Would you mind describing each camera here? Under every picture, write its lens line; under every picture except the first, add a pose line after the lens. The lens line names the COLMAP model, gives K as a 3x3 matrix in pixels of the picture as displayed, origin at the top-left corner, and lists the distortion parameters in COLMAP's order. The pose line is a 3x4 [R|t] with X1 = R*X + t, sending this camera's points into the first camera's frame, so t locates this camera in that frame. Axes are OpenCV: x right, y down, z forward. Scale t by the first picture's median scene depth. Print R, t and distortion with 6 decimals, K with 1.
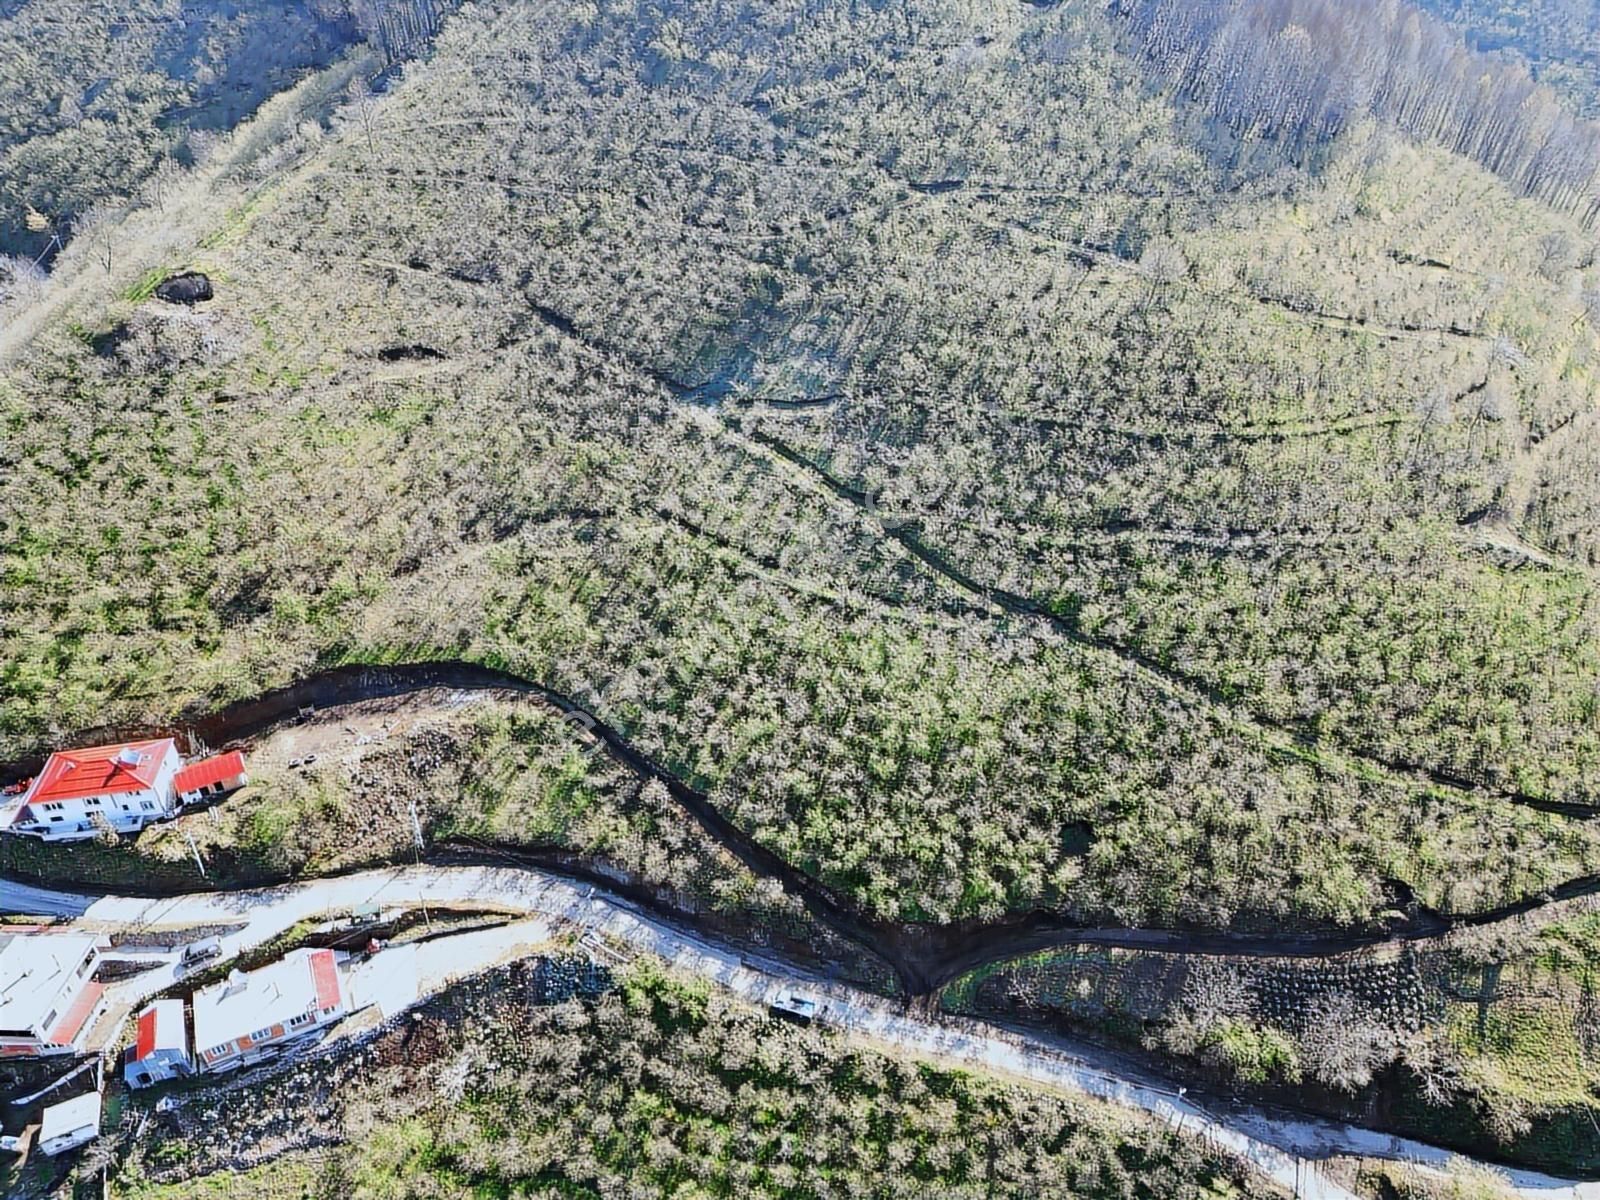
lens RADIAL K [[1106.9, 0, 809.3], [0, 1106.9, 599.6], [0, 0, 1]] dist [0.085869, -0.083075]
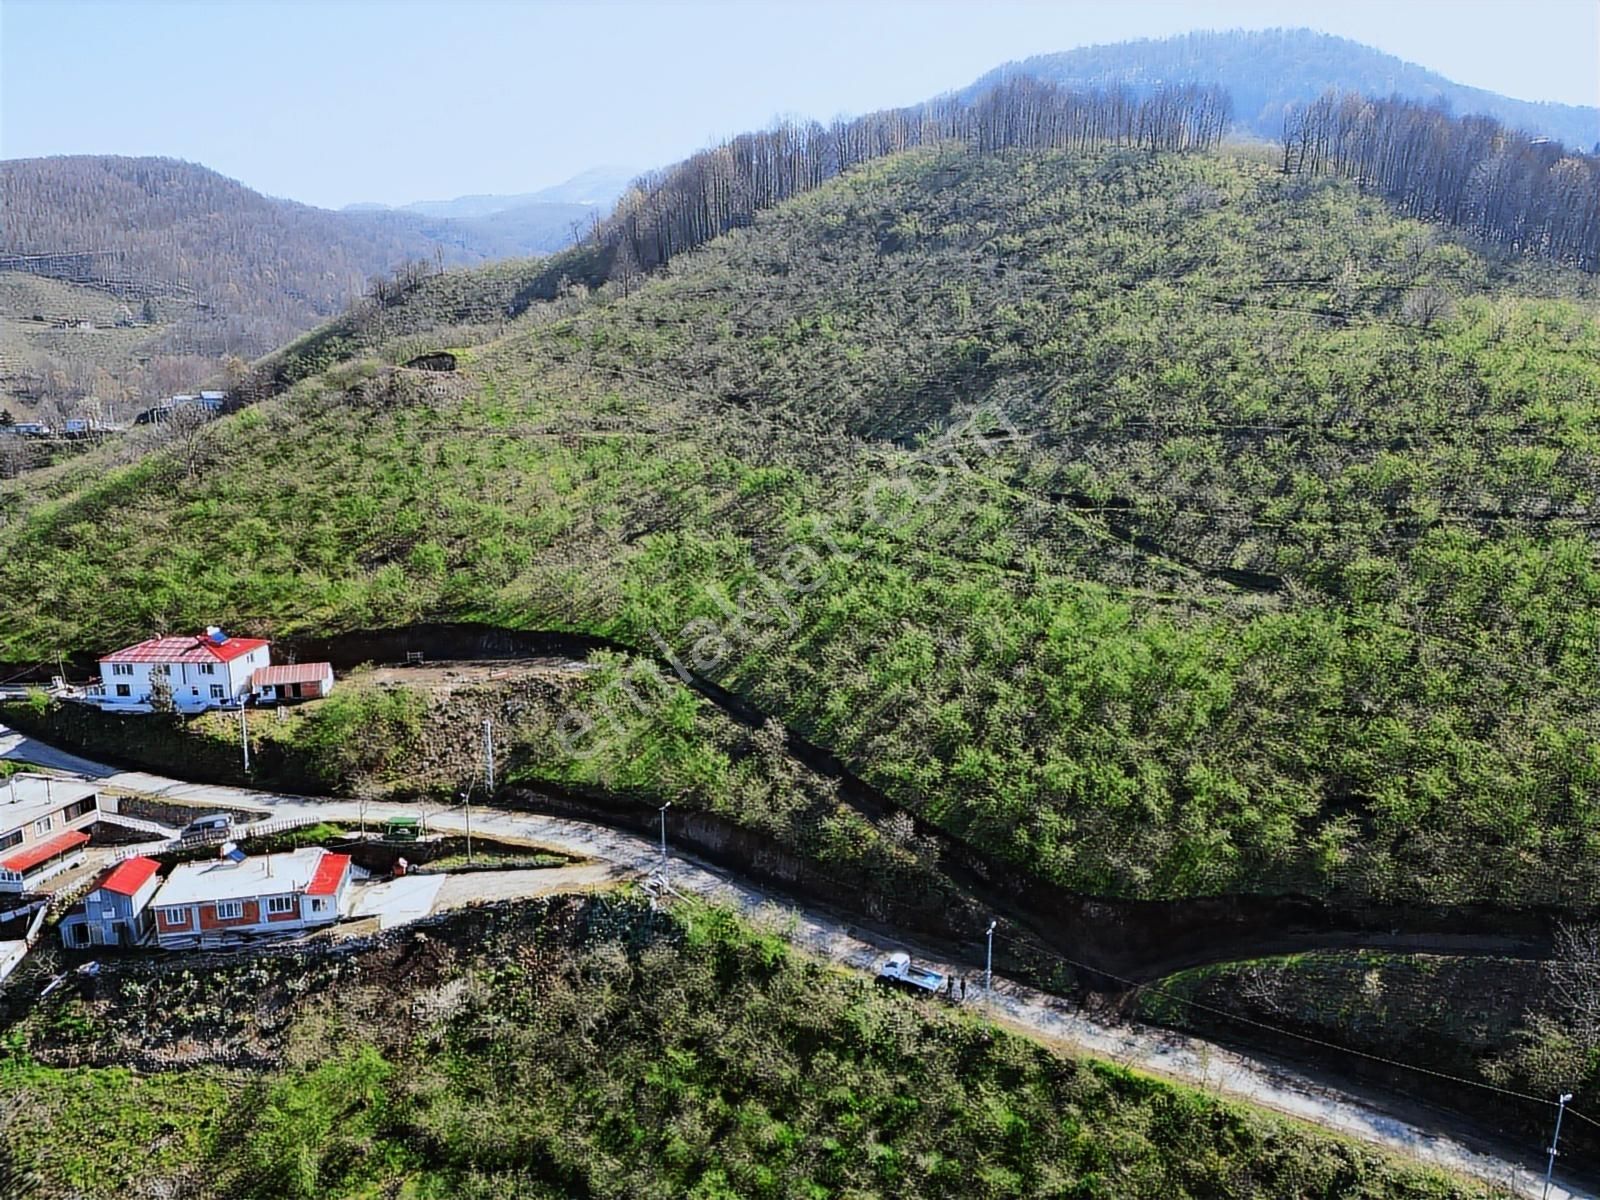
lens RADIAL K [[1106.9, 0, 810.0], [0, 1106.9, 608.4], [0, 0, 1]] dist [0.085869, -0.083075]
pose [[0.973982, 0.048244, -0.221430, 0.064592], [-0.130800, 0.917579, -0.375420, 0.410525], [0.185068, 0.394615, 0.900016, 0.272858]]
